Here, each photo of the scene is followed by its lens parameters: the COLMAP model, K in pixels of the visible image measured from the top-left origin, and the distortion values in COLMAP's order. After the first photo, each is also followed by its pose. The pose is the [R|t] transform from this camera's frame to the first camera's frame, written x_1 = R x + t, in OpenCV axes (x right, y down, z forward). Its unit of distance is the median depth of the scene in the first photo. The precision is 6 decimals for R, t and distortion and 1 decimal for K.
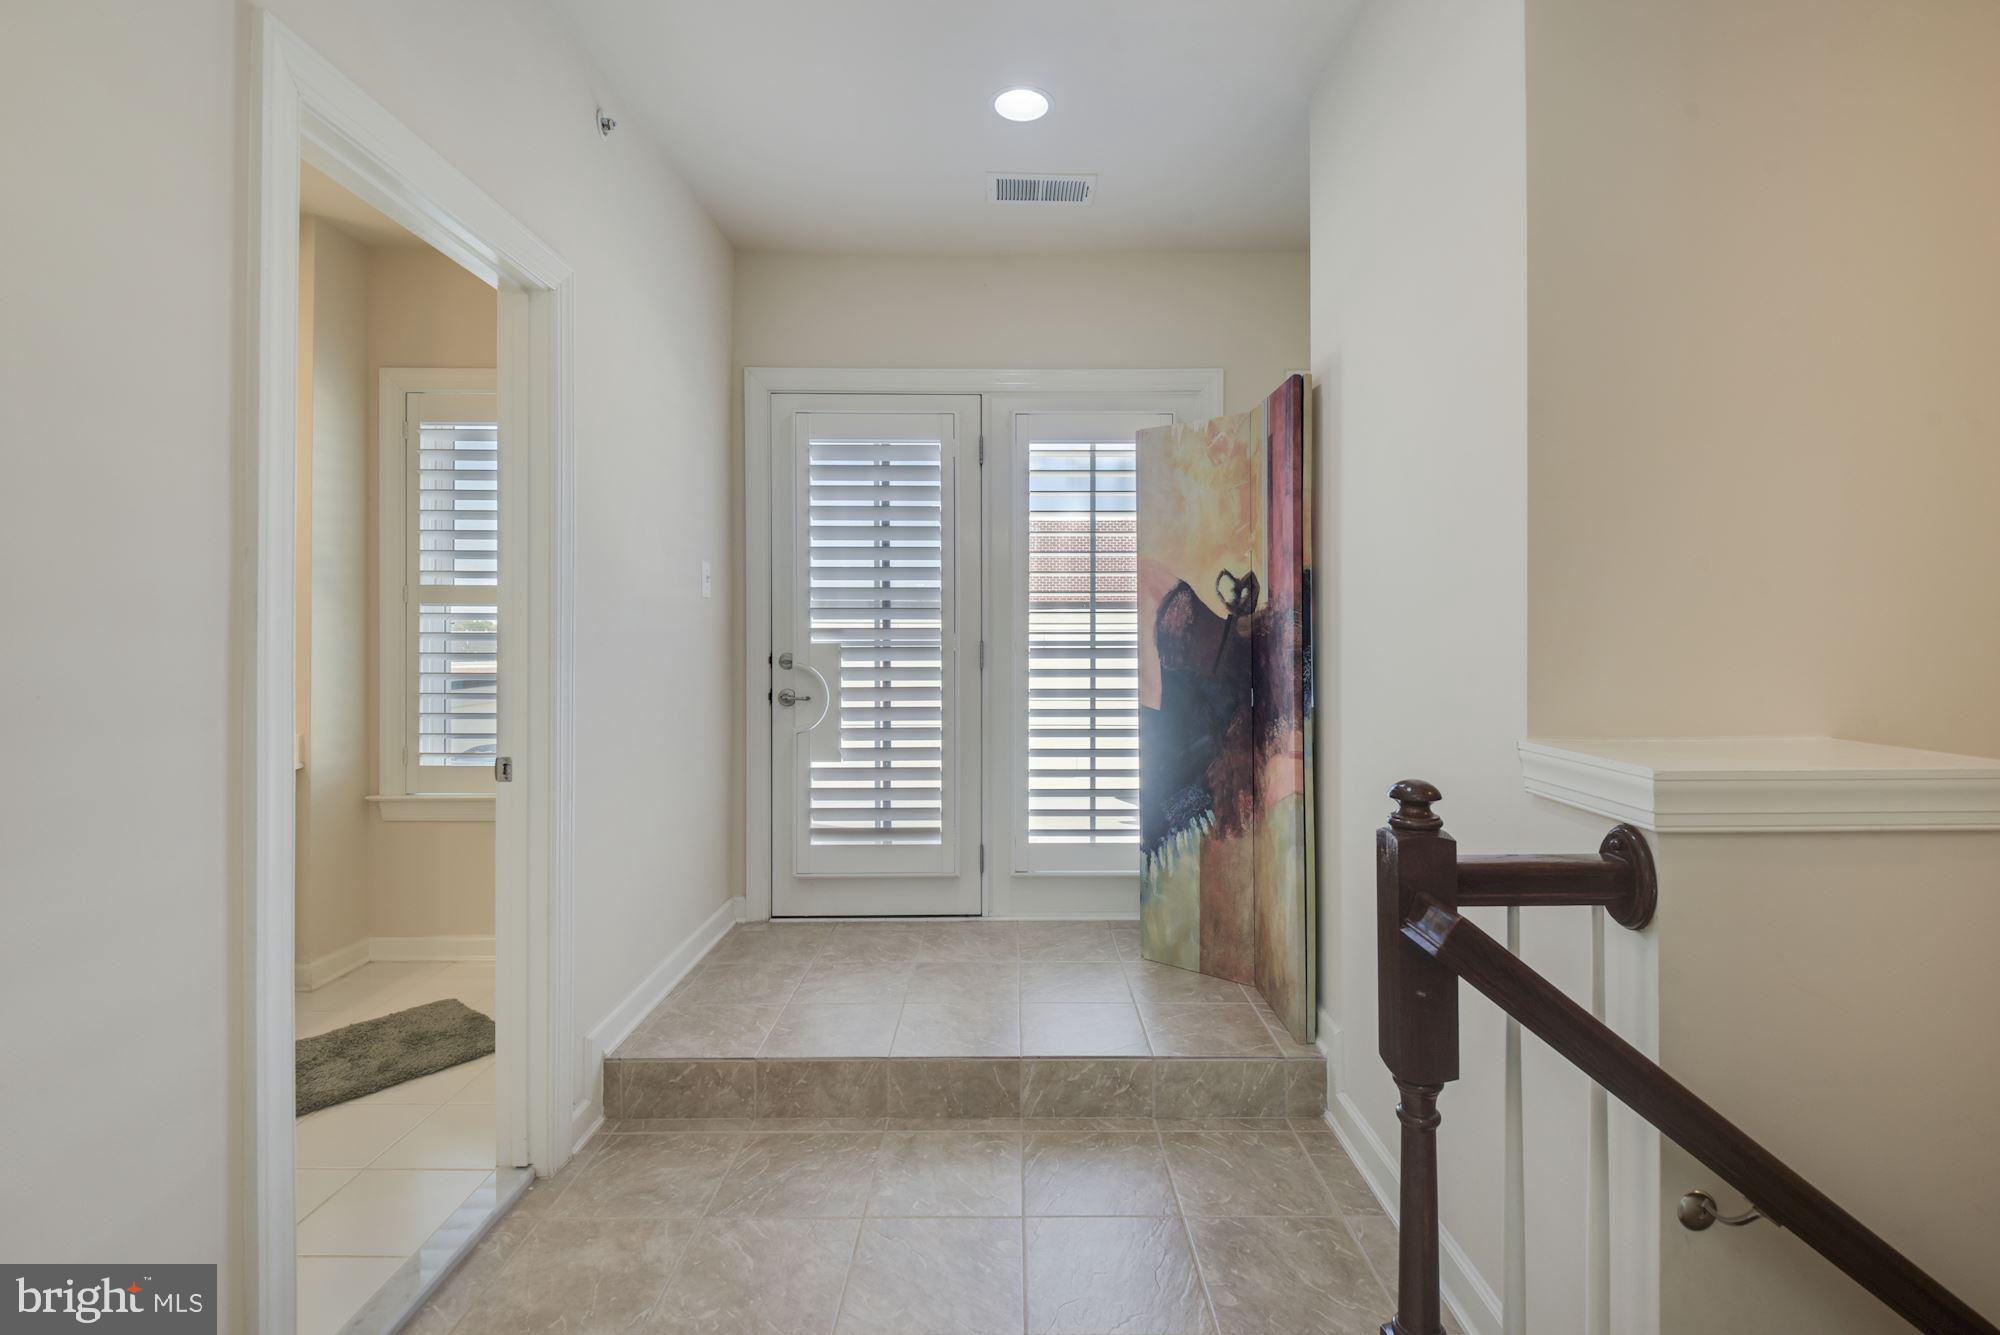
lens RADIAL K [[940.9, 0, 994.3], [0, 940.9, 641.8], [0, 0, 1]] dist [0.025370, -0.020566]
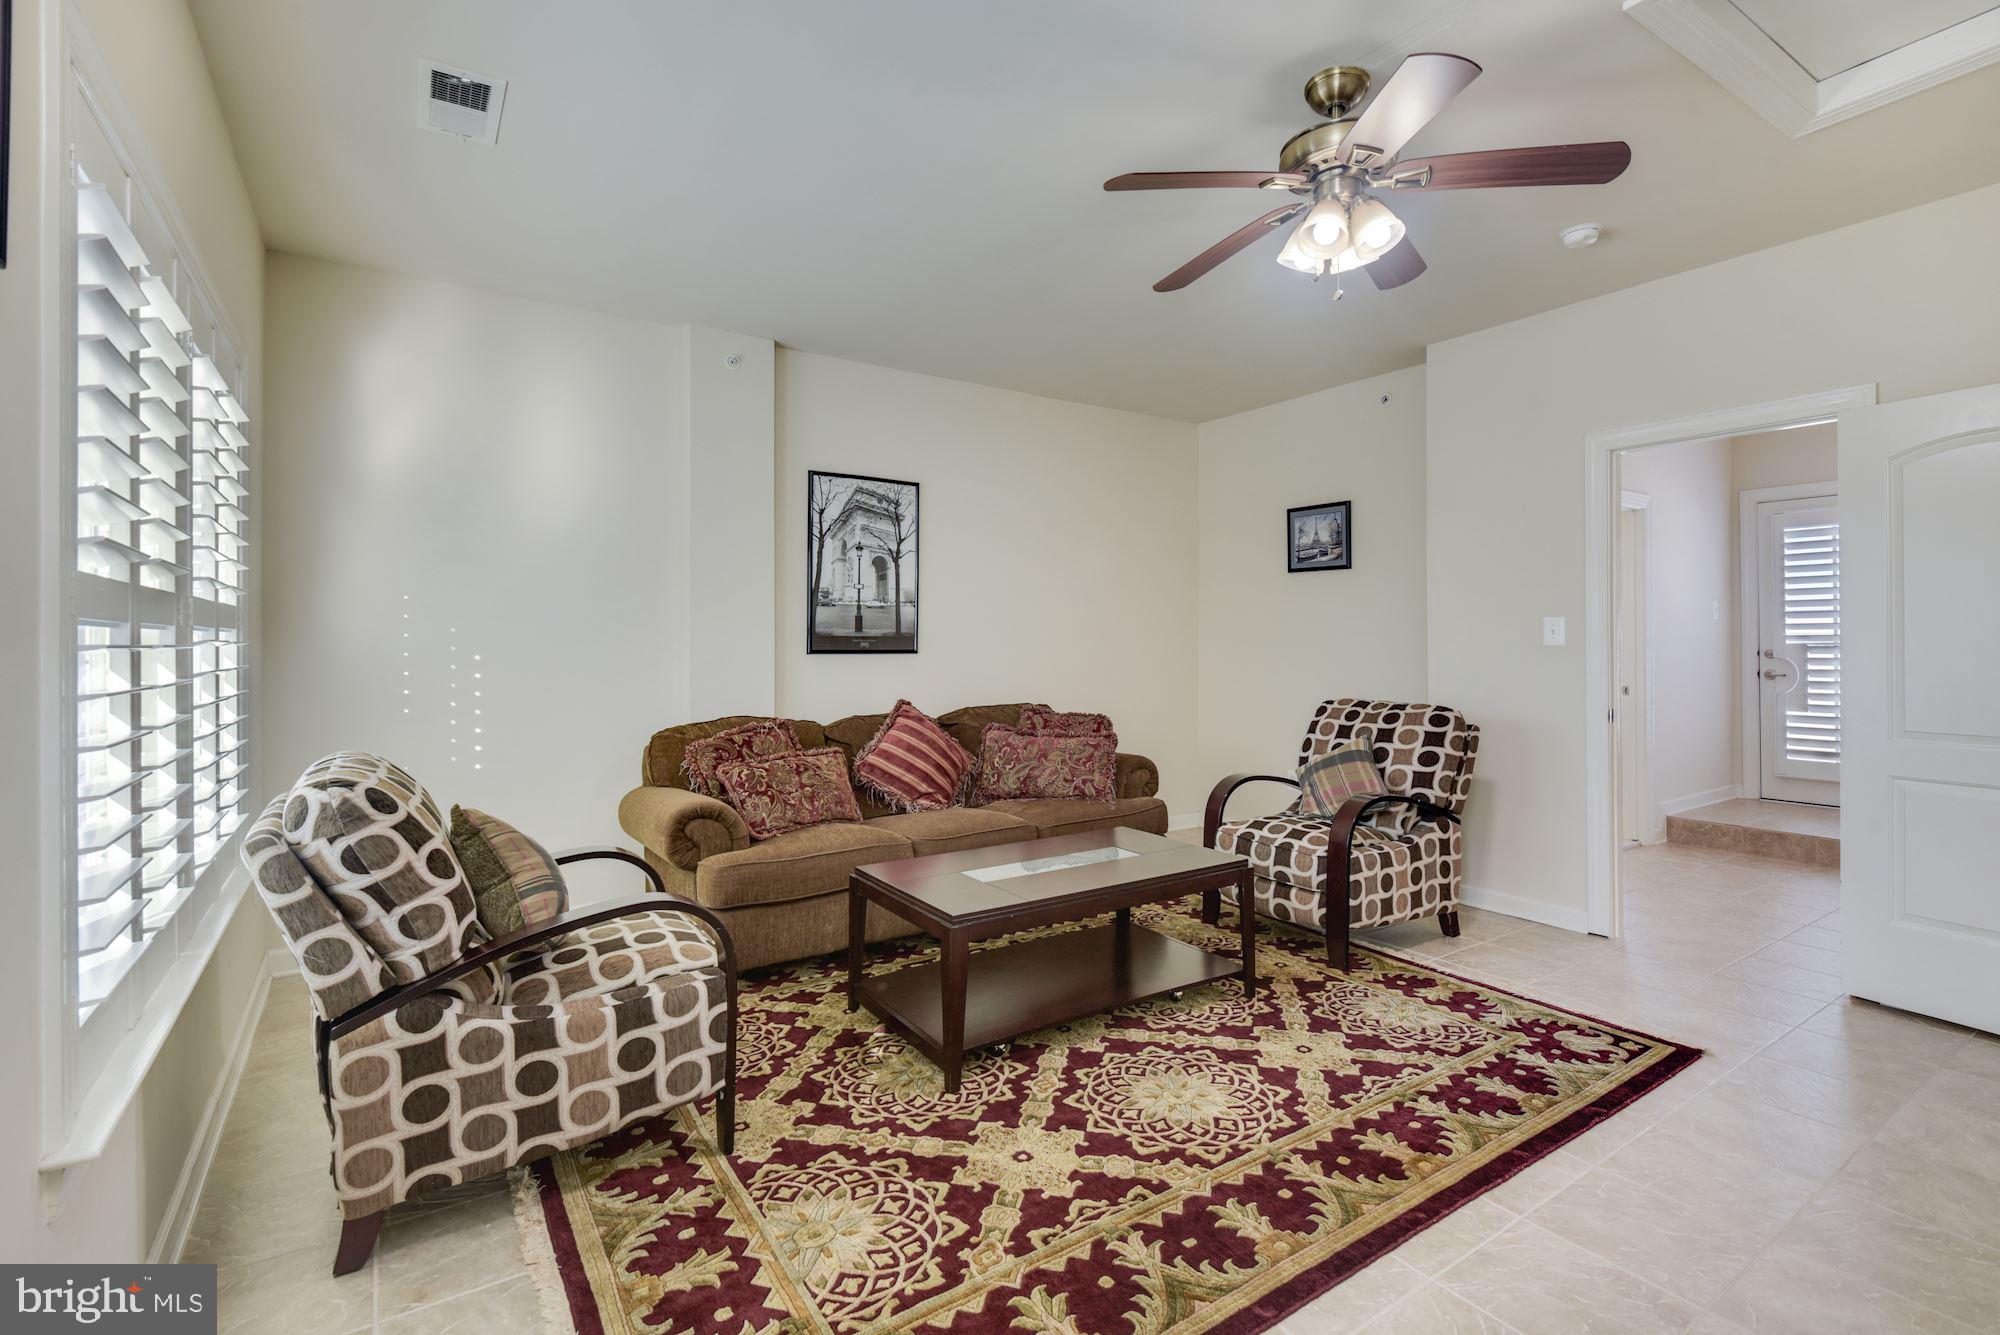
lens RADIAL K [[940.9, 0, 994.3], [0, 940.9, 641.8], [0, 0, 1]] dist [0.025370, -0.020566]
pose [[0.582938, -0.003956, -0.812507, 0.382051], [0.011425, 0.999929, 0.003329, -0.025016], [0.812437, -0.011223, 0.582942, -1.234577]]
